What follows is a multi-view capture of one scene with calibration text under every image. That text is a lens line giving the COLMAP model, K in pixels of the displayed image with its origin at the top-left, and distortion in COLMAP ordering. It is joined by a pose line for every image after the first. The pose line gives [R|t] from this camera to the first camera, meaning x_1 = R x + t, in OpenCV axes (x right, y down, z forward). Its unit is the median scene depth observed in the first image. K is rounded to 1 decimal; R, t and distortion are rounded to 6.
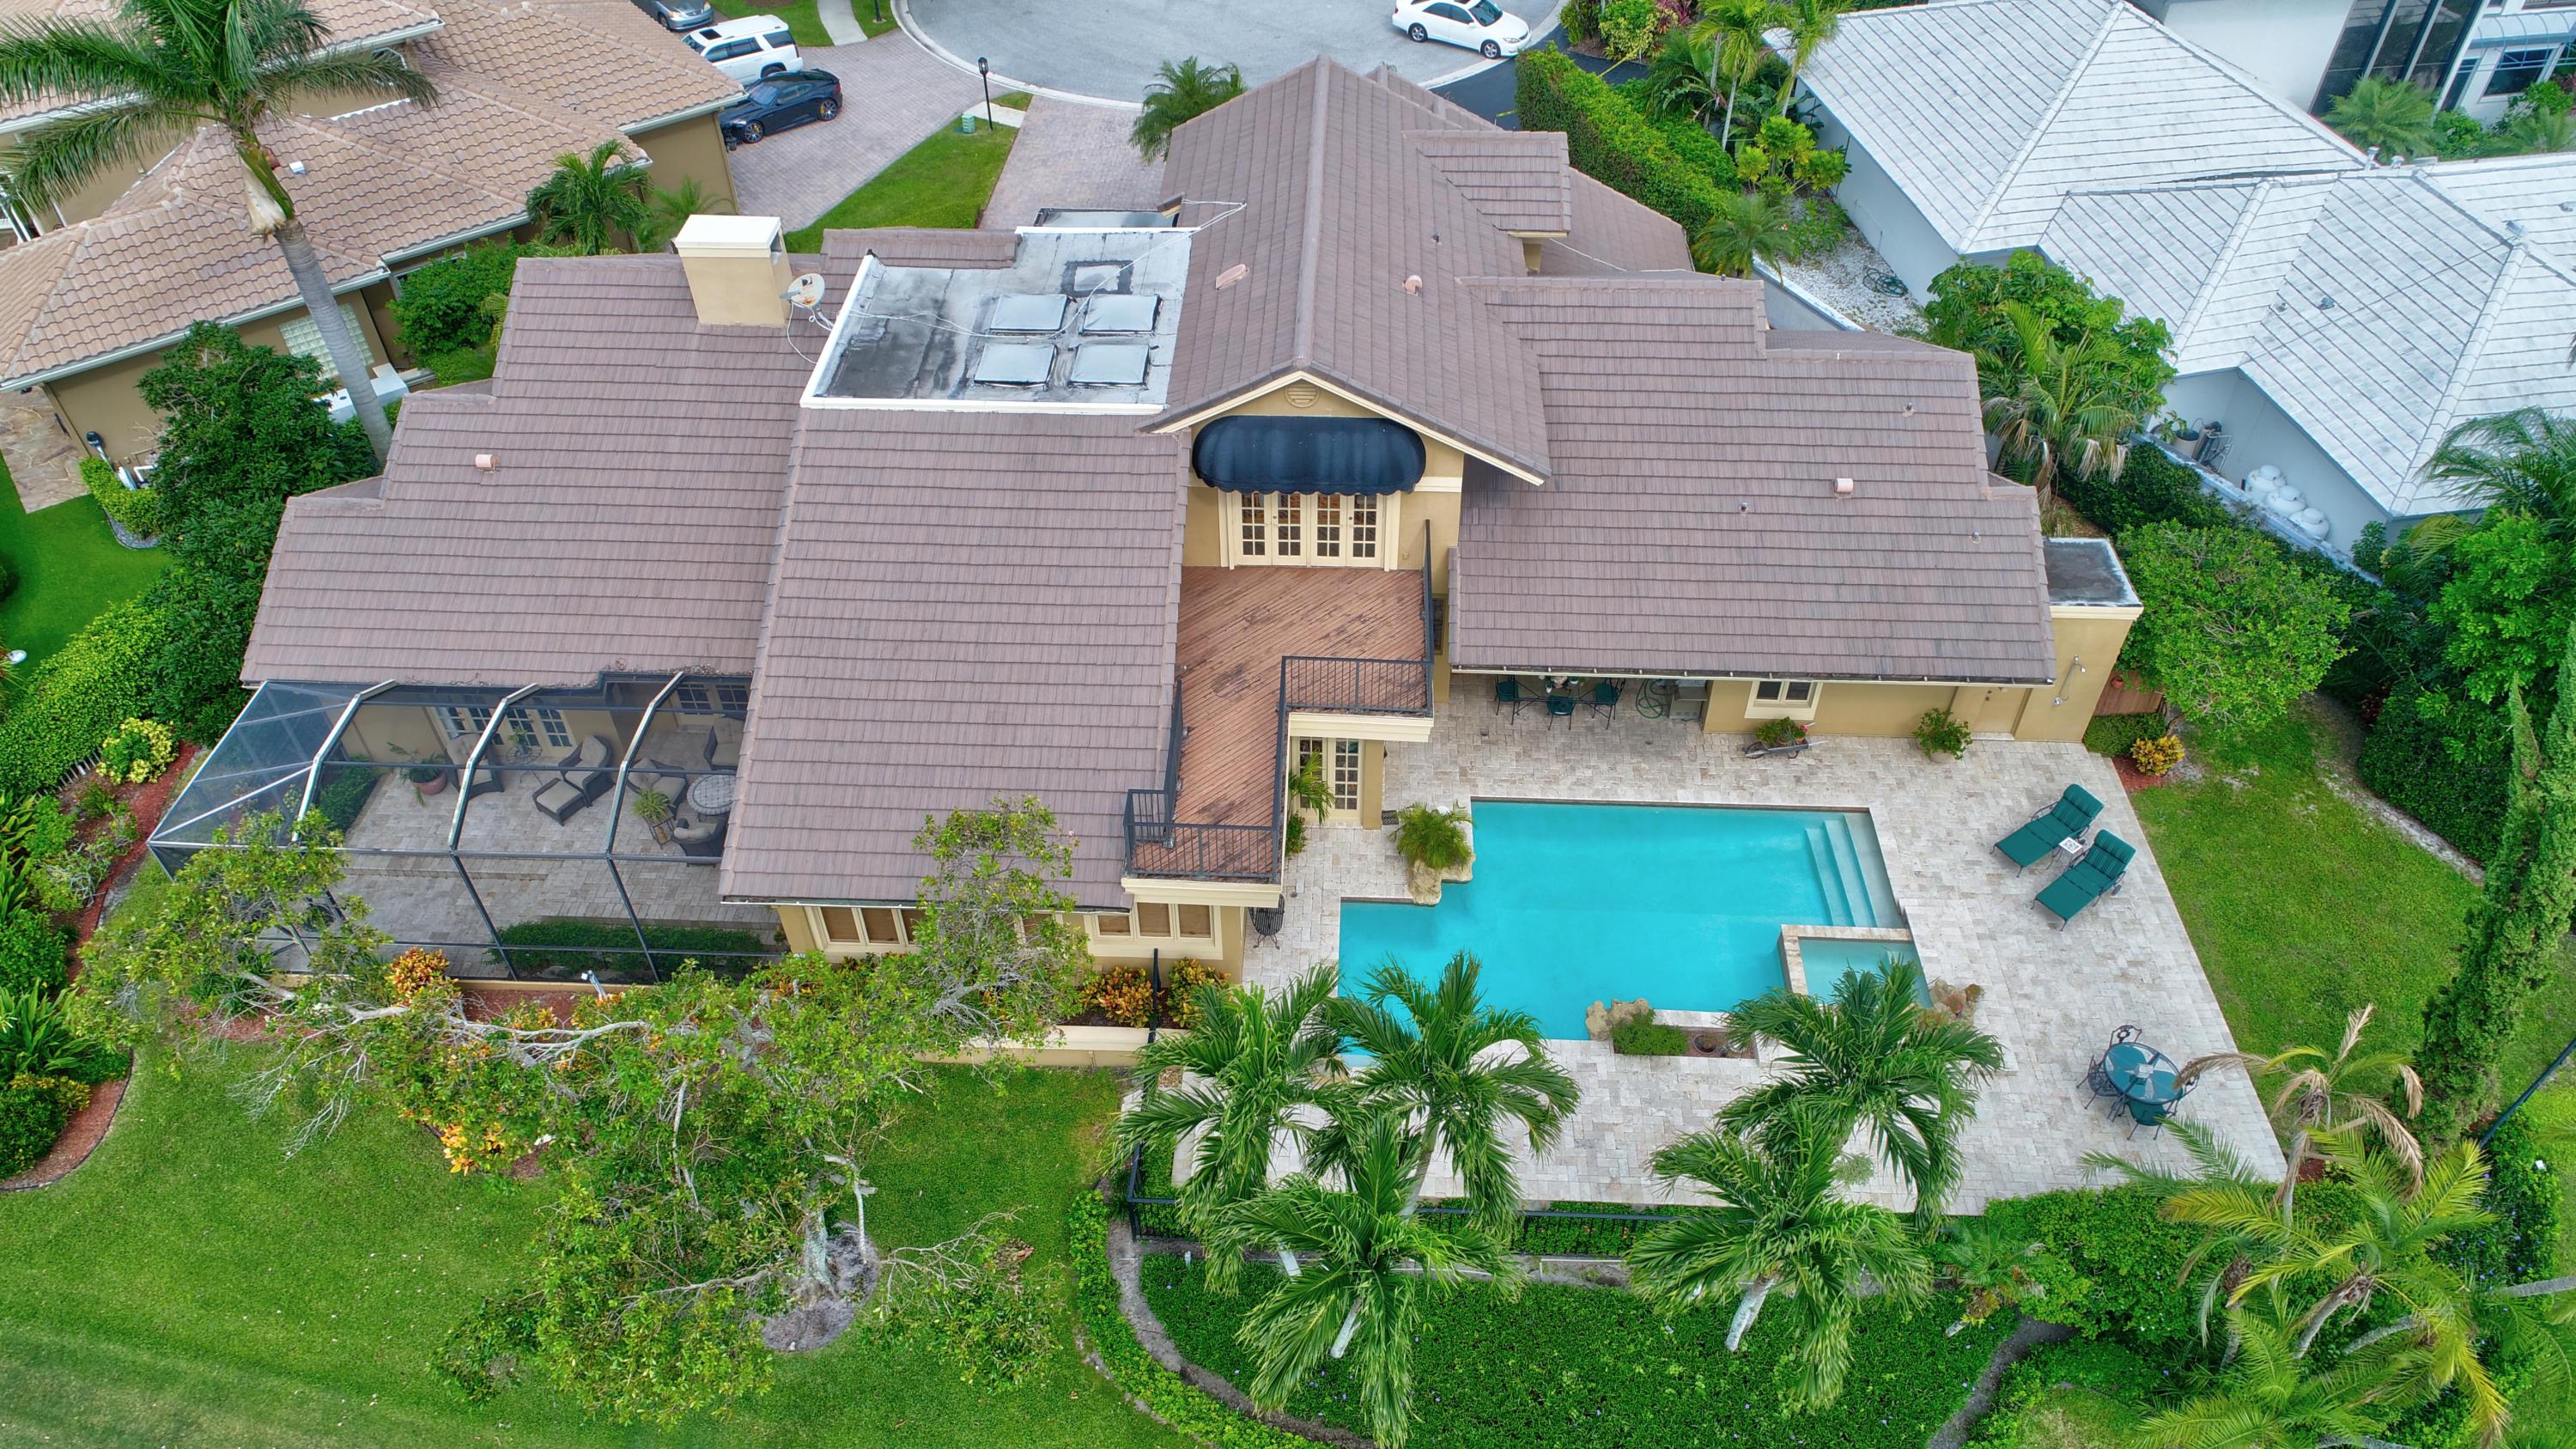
lens RADIAL K [[1735.4, 0, 1284.4], [0, 1735.4, 738.3], [0, 0, 1]] dist [-0.002203, 0.004092]
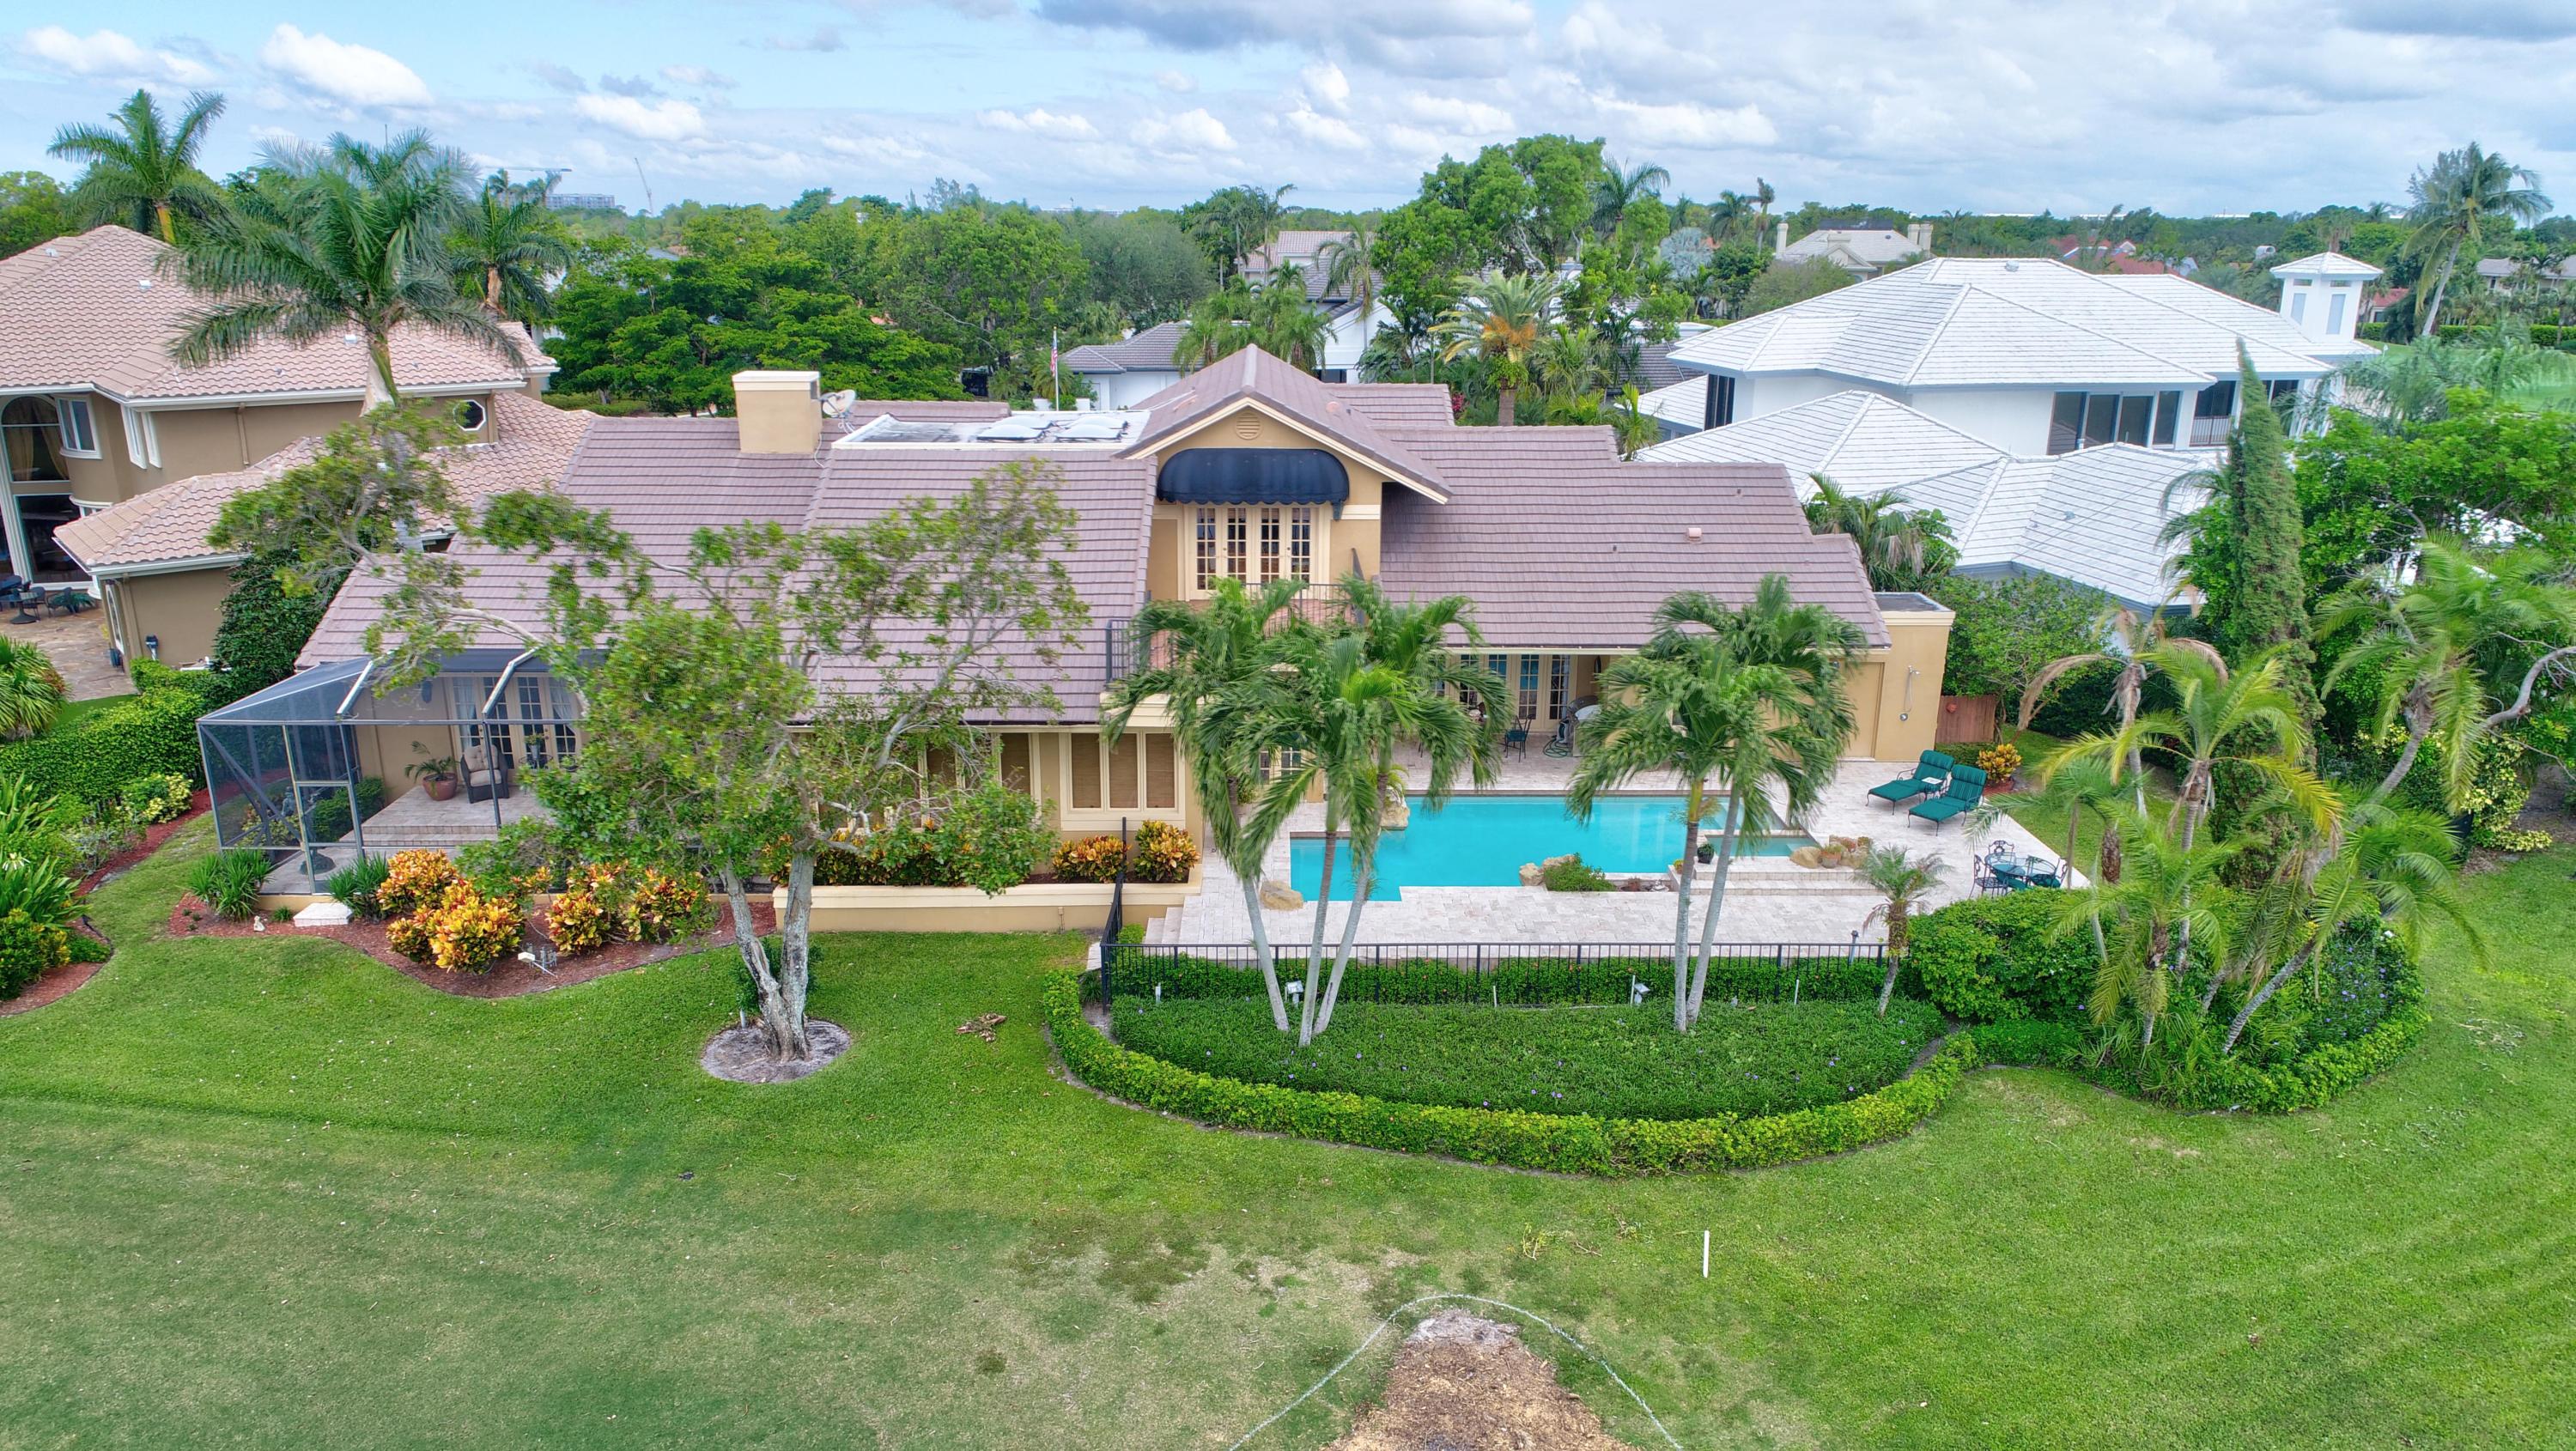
lens RADIAL K [[1732.0, 0, 1278.2], [0, 1732.0, 731.4], [0, 0, 1]] dist [0.001147, -0.001966]
pose [[0.998508, 0.000733, 0.054605, -0.032427], [0.024038, 0.891922, -0.451549, 0.502574], [-0.049034, 0.452188, 0.890574, 0.000172]]
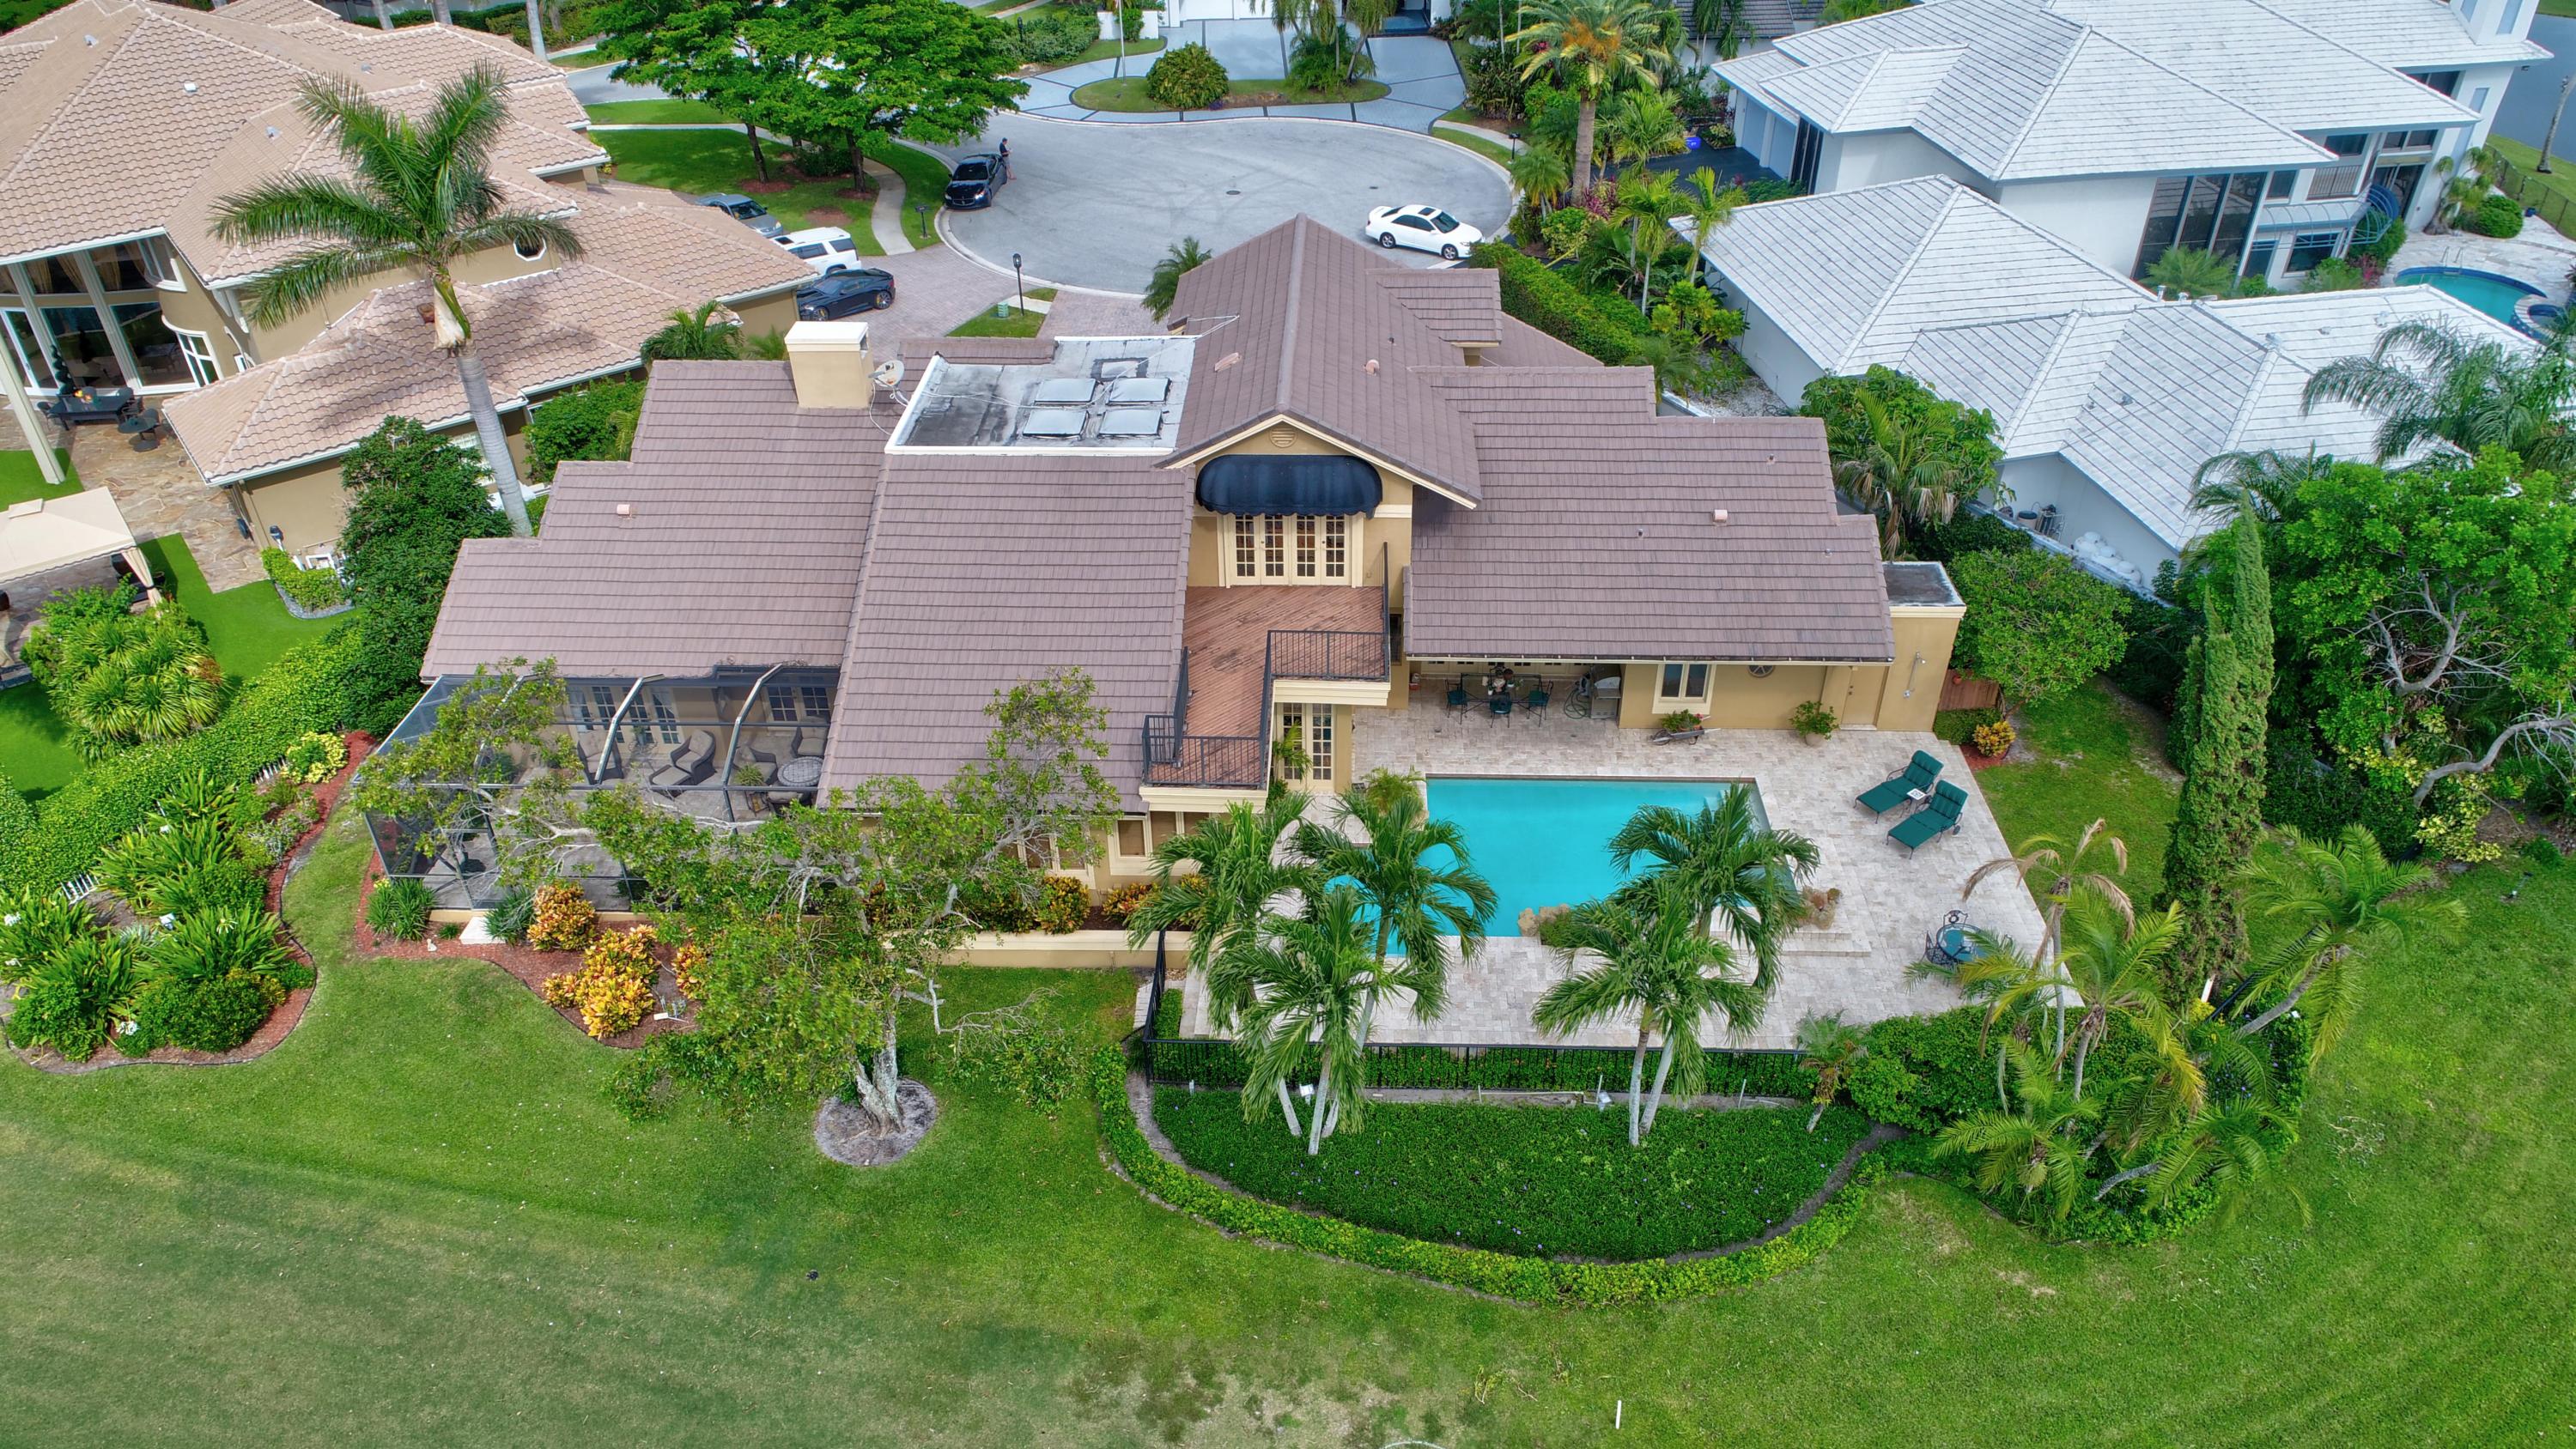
lens RADIAL K [[1731.8, 0, 1278.2], [0, 1731.8, 730.4], [0, 0, 1]] dist [0.001147, -0.001966]
pose [[0.999984, -0.005353, -0.001876, 0.007142], [0.005003, 0.988193, -0.153134, 0.189617], [0.002674, 0.153122, 0.988204, -0.197699]]
